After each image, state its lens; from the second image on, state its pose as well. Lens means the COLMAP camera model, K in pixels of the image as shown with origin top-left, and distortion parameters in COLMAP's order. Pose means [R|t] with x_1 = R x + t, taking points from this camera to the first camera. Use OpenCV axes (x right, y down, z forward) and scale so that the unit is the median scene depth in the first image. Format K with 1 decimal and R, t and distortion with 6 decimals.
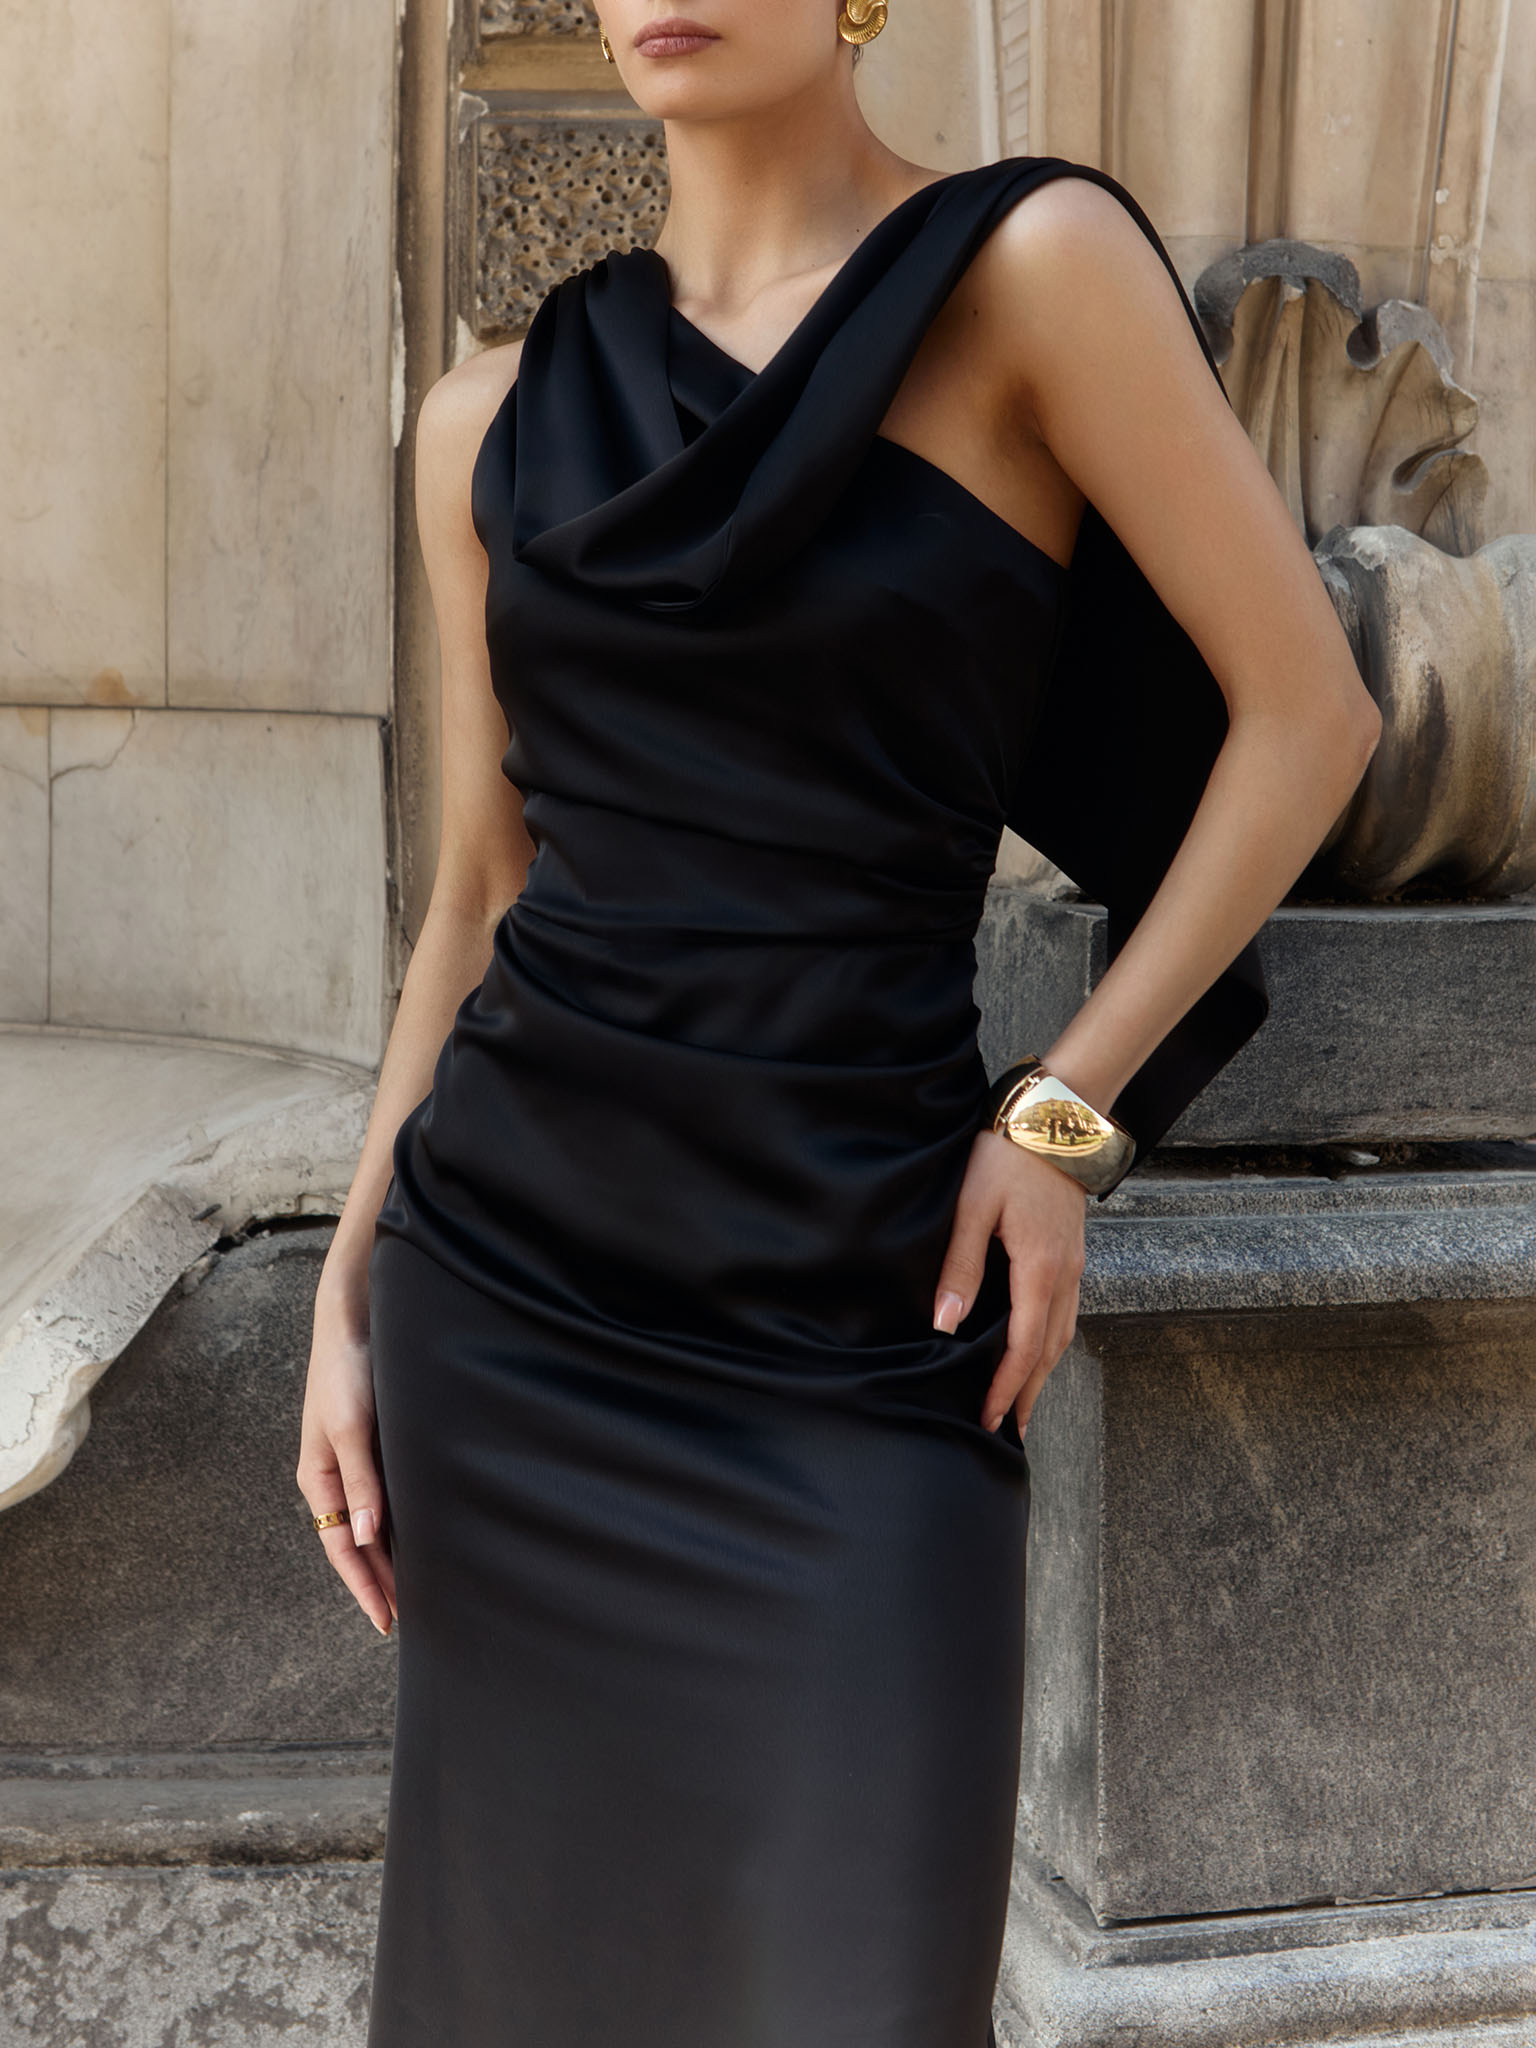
lens RADIAL K [[3248.3, 0, 761.1], [0, 3248.3, 1012.2], [0, 0, 1]] dist [-0.009209, 0.000000]
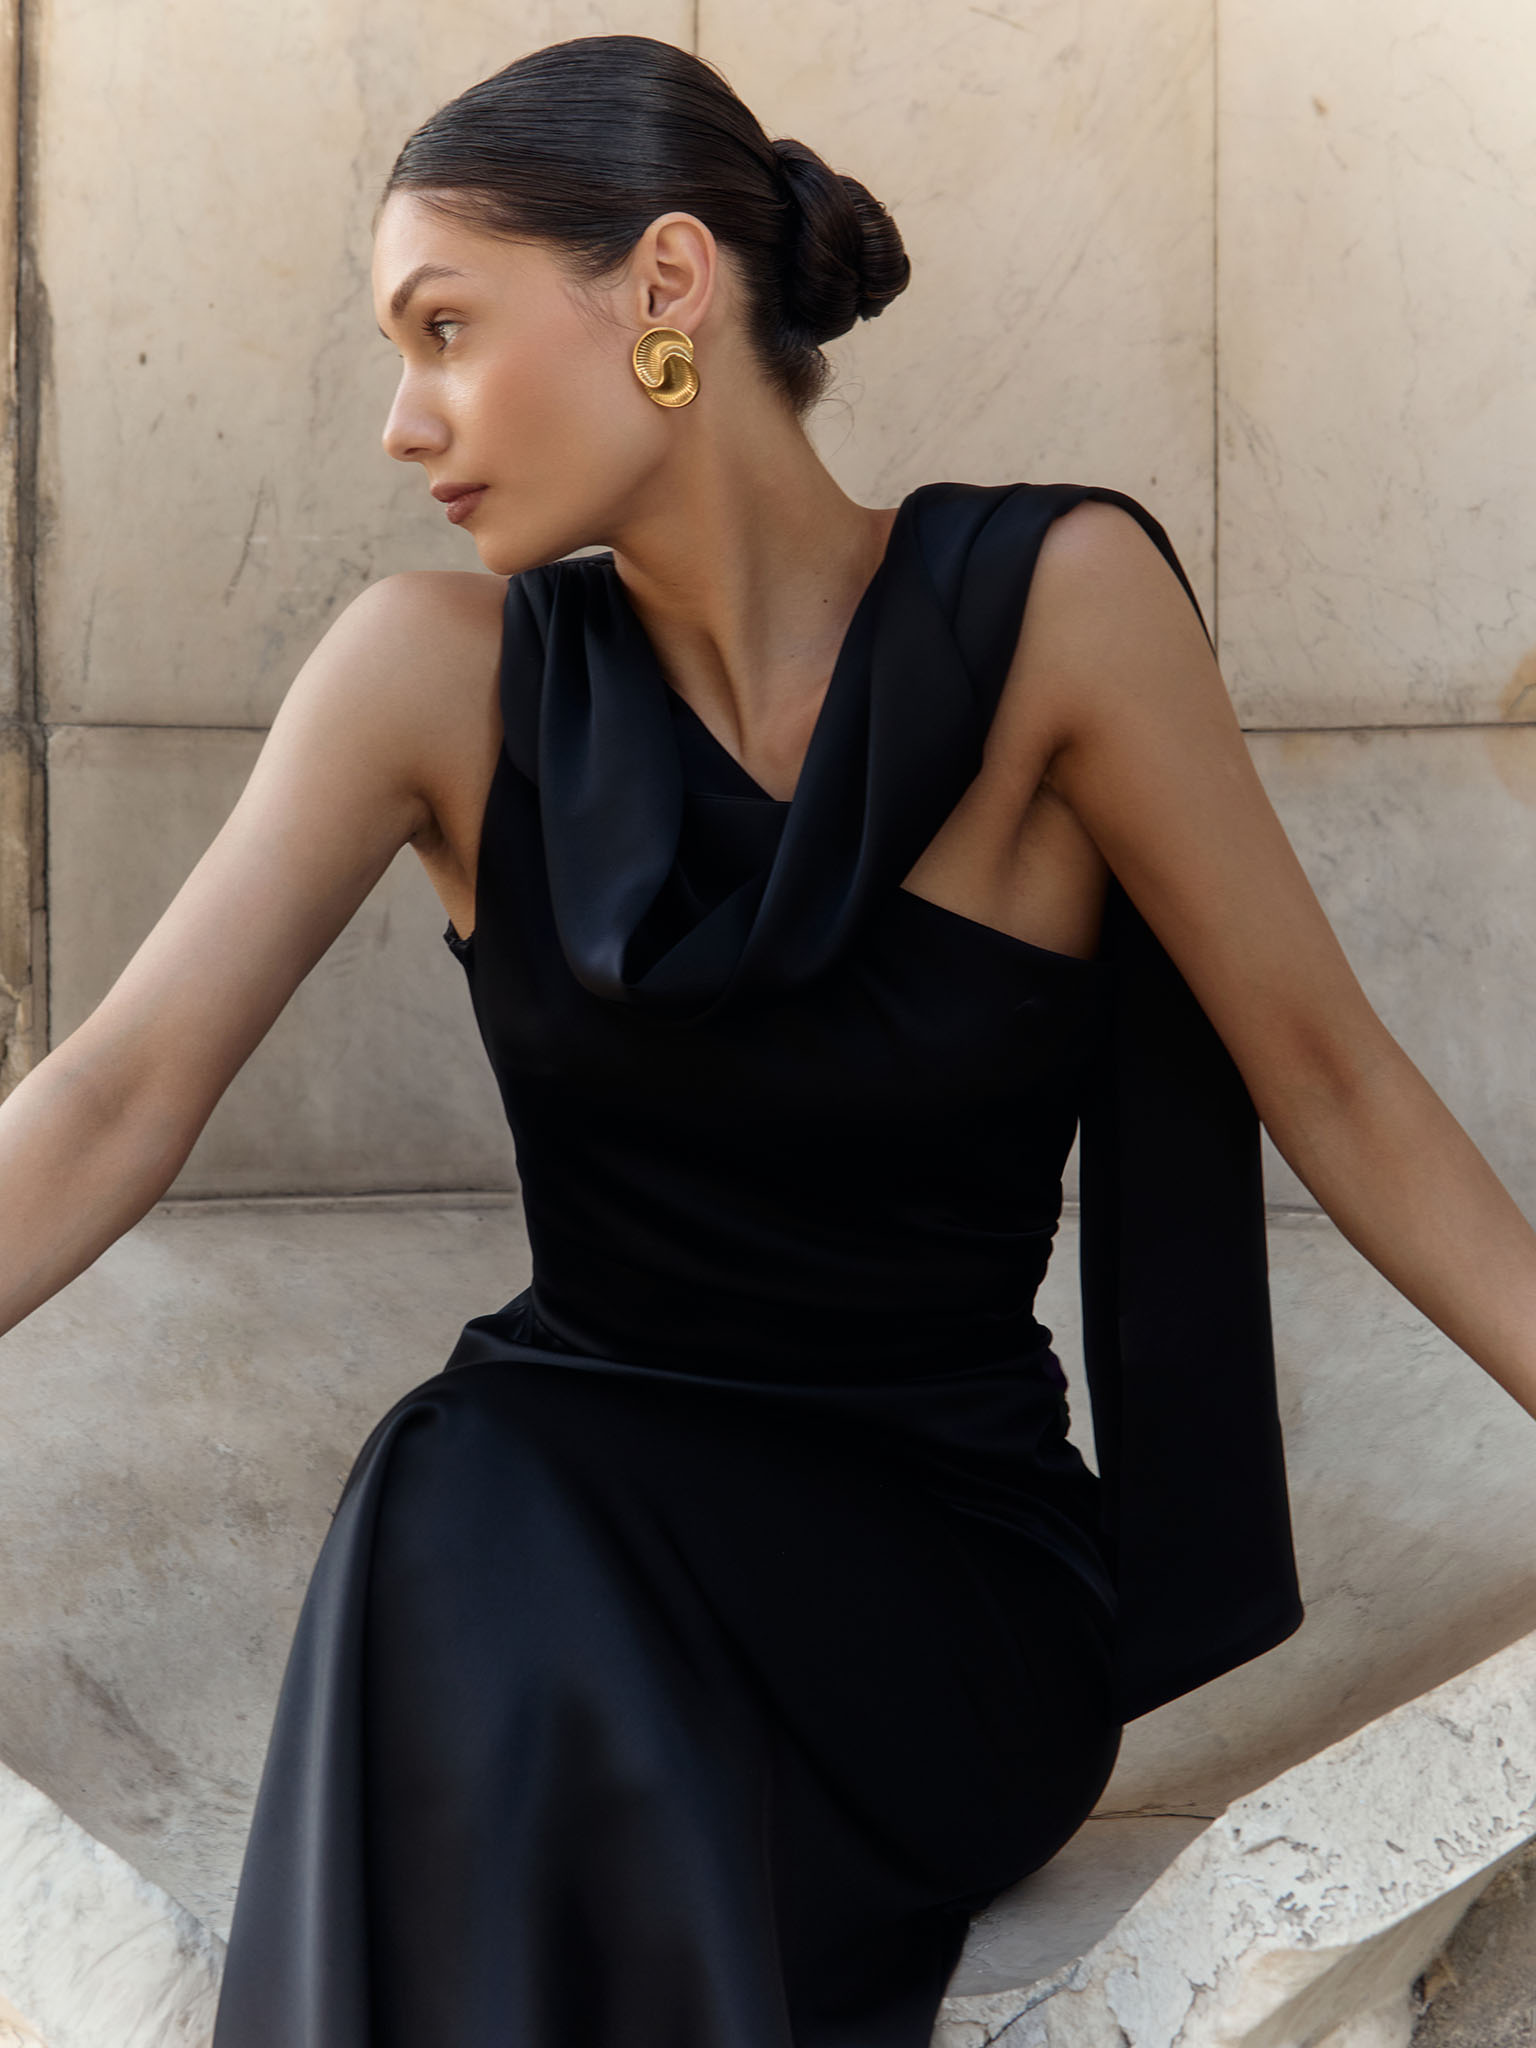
lens RADIAL K [[3278.5, 0, 772.3], [0, 3278.5, 1008.8], [0, 0, 1]] dist [-0.077958, 0.000000]
pose [[0.653911, 0.009746, -0.756509, 0.104592], [-0.060724, 0.997367, -0.039640, -0.007503], [0.754131, 0.071859, 0.652781, 0.592139]]
